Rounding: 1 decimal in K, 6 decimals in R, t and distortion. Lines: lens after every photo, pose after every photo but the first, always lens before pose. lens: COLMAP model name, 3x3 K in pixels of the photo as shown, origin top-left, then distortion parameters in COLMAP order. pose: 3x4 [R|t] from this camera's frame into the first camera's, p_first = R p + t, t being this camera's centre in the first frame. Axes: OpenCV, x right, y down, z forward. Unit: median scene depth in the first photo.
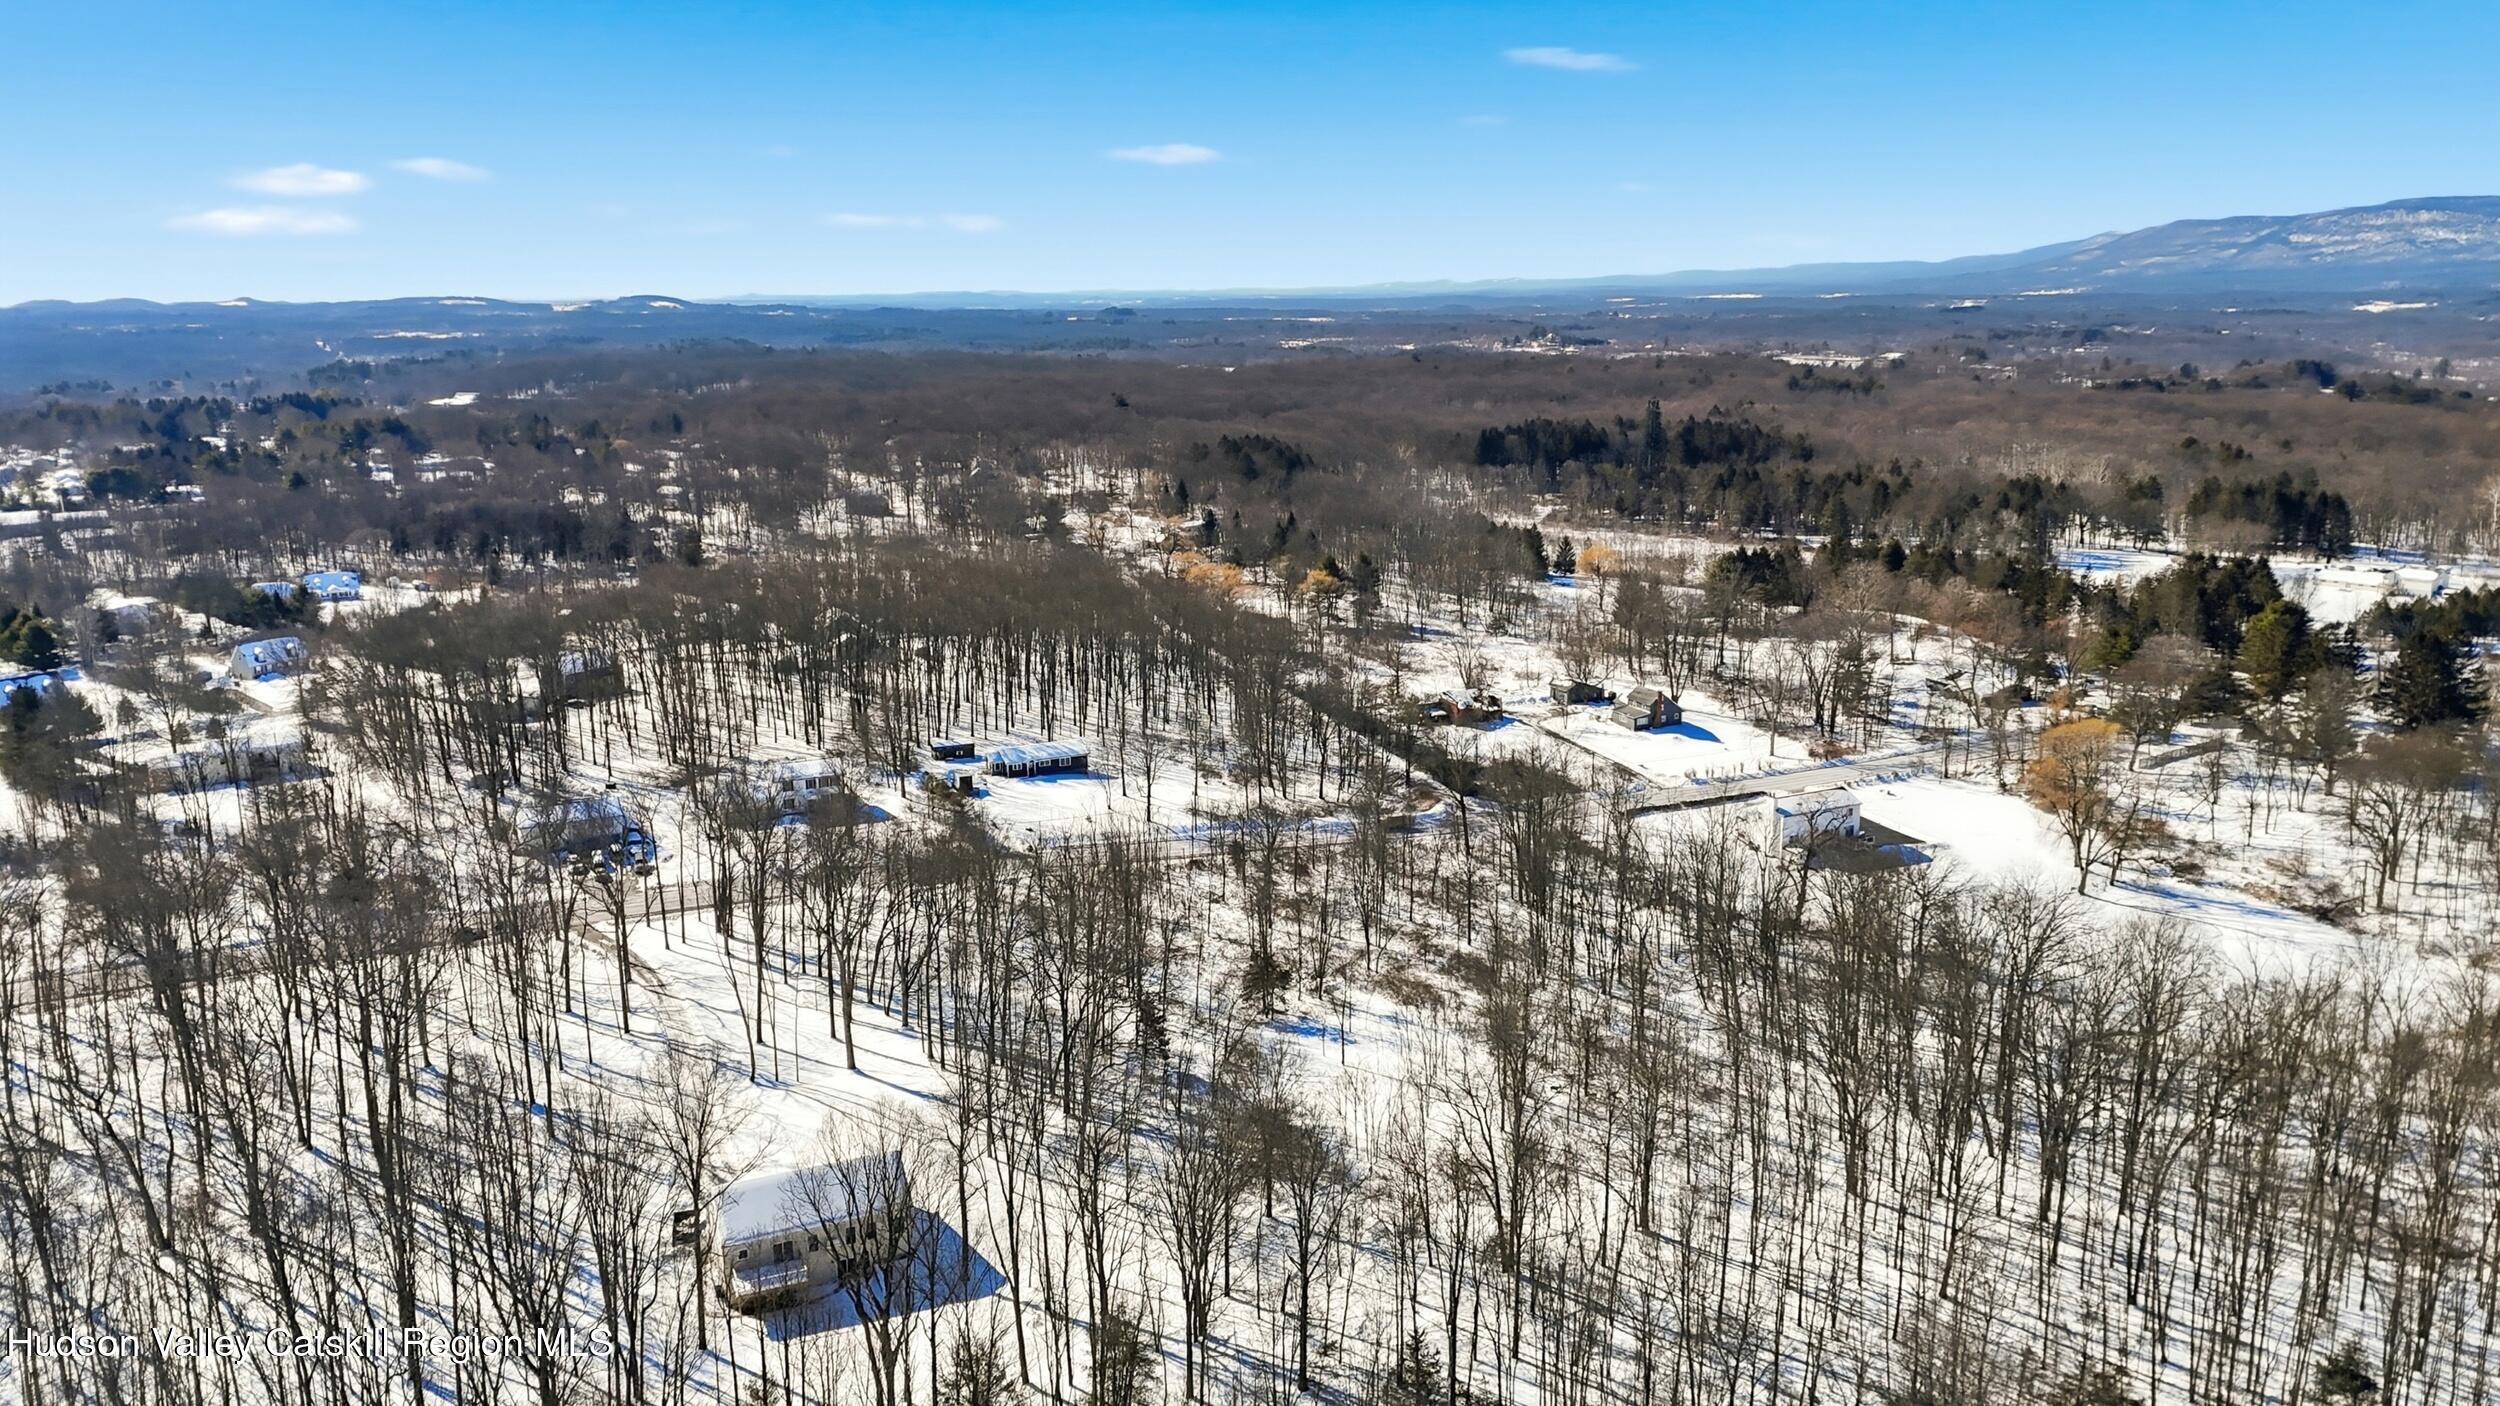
lens RADIAL K [[1799.7, 0, 1257.7], [0, 1799.7, 686.3], [0, 0, 1]] dist [0.063459, -0.044625]
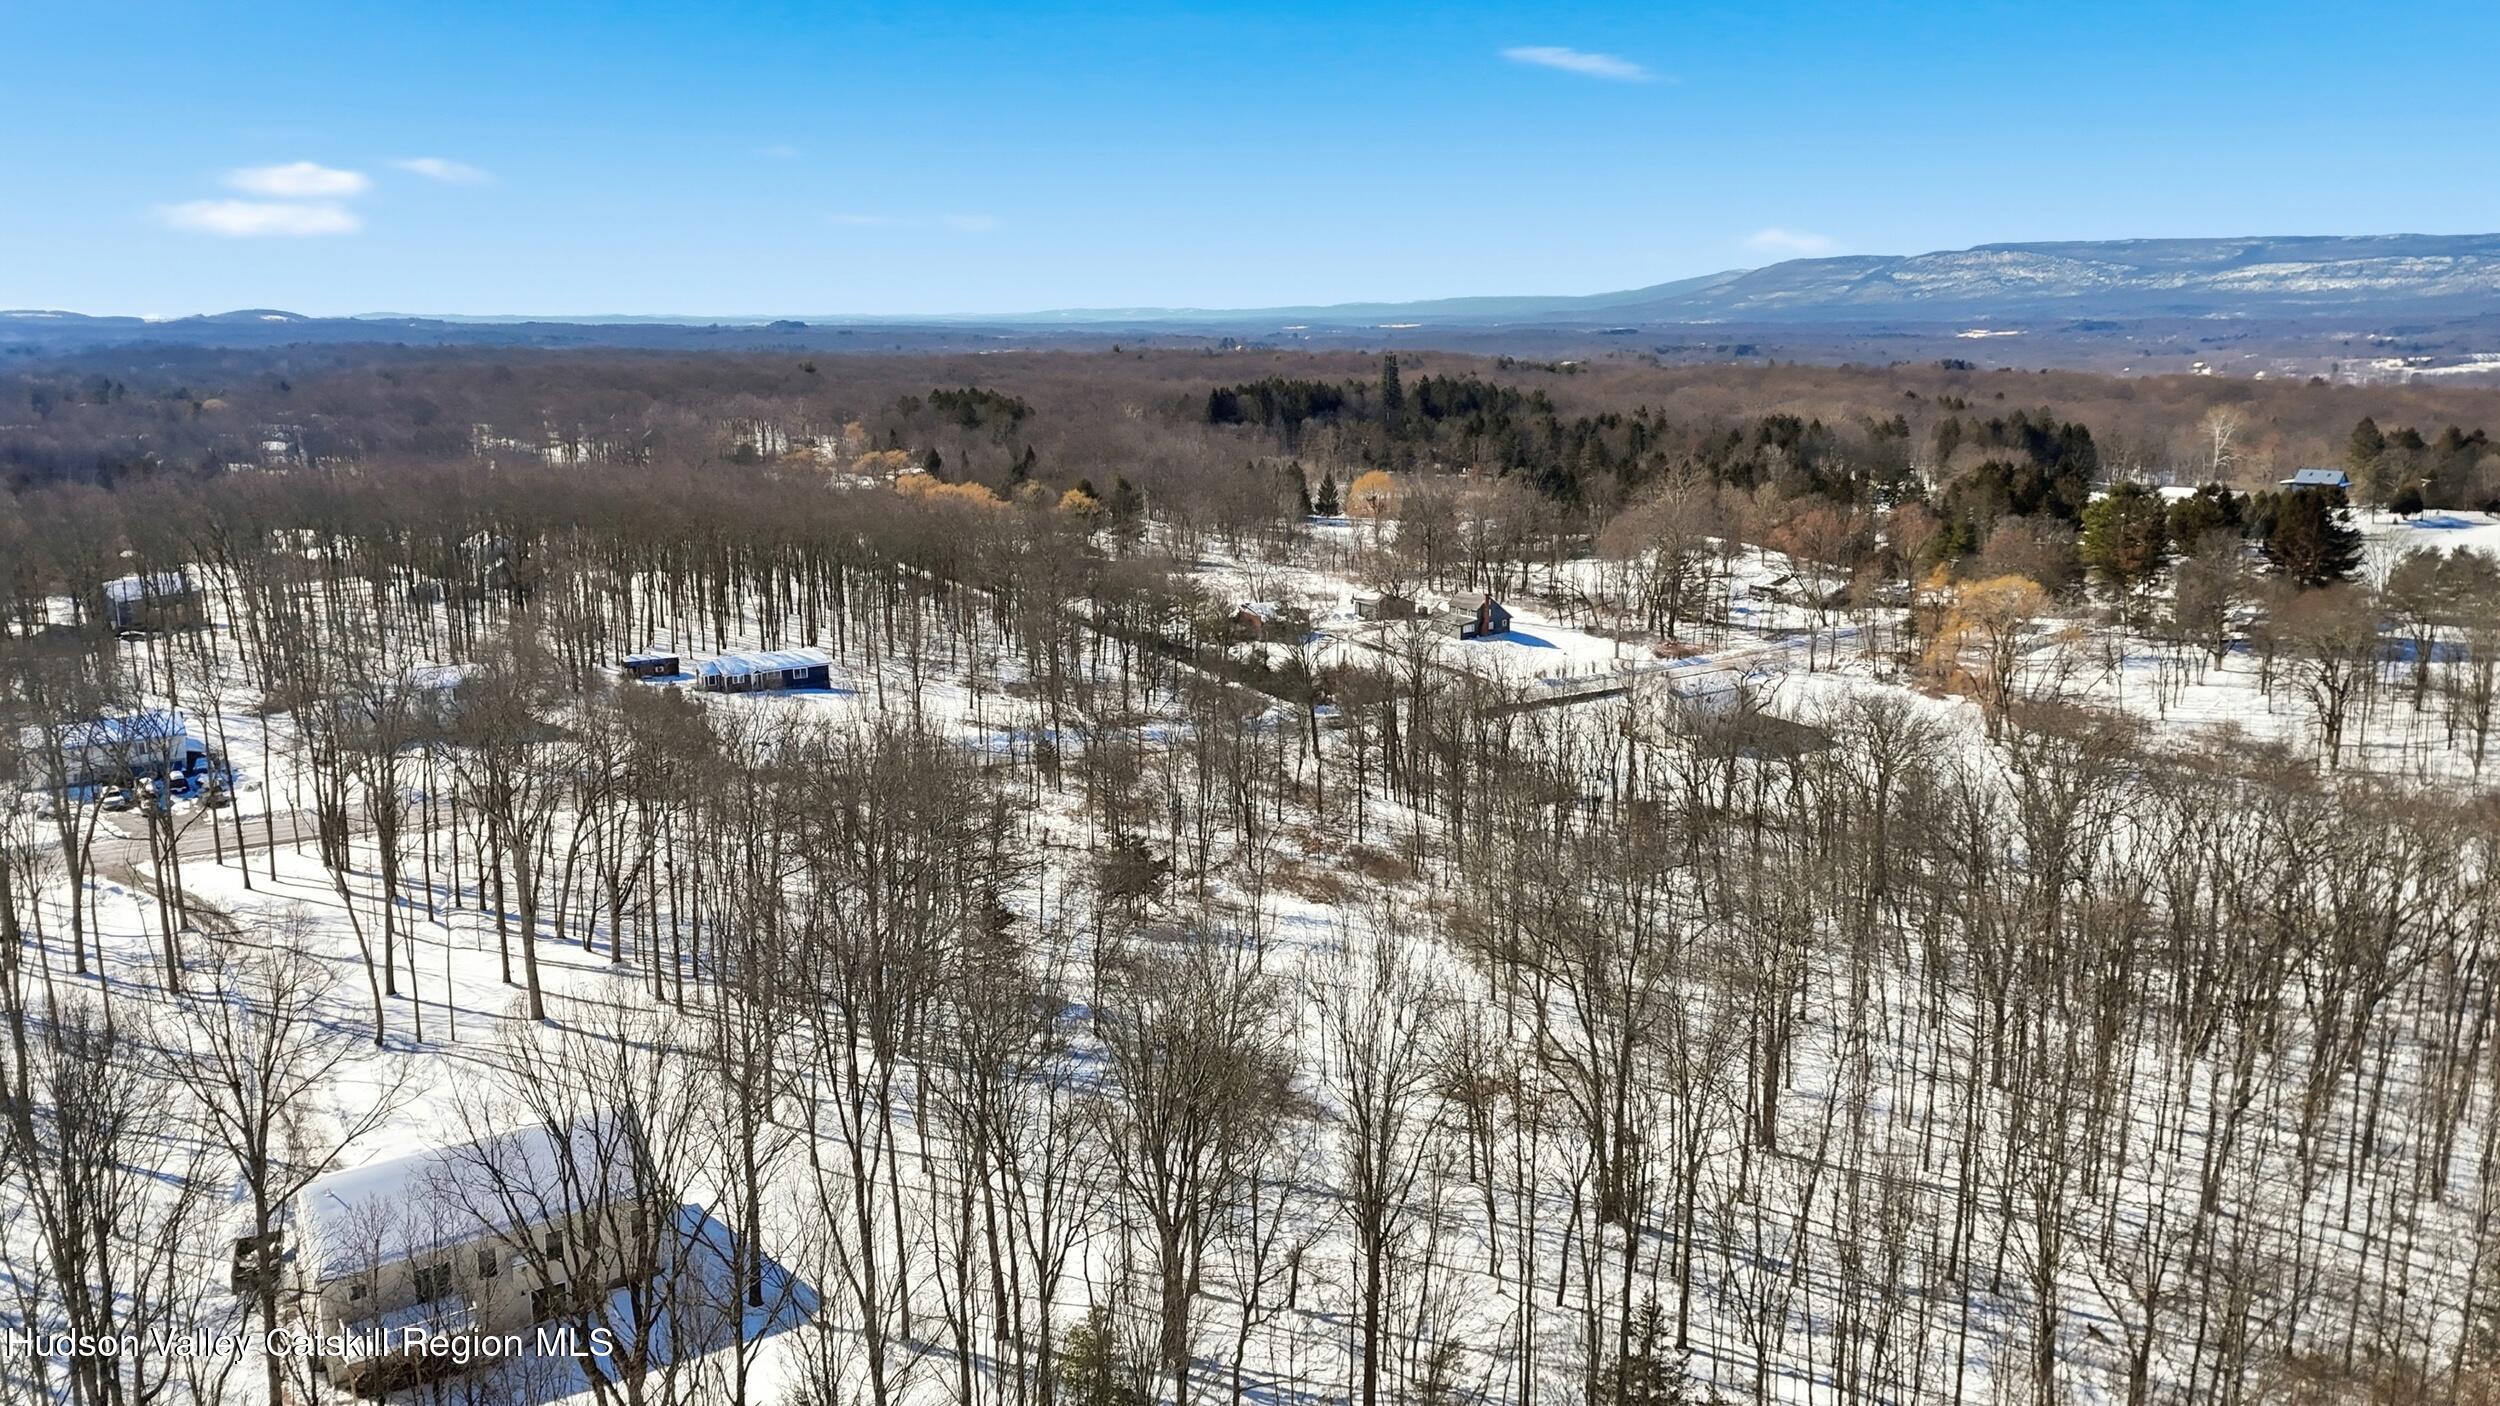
lens RADIAL K [[1799.7, 0, 1243.1], [0, 1799.7, 727.0], [0, 0, 1]] dist [0.063459, -0.044625]
pose [[0.986139, -0.034983, 0.162194, -0.054462], [0.034099, 0.999385, 0.008233, 0.079384], [-0.162383, -0.002589, 0.986724, 0.221272]]
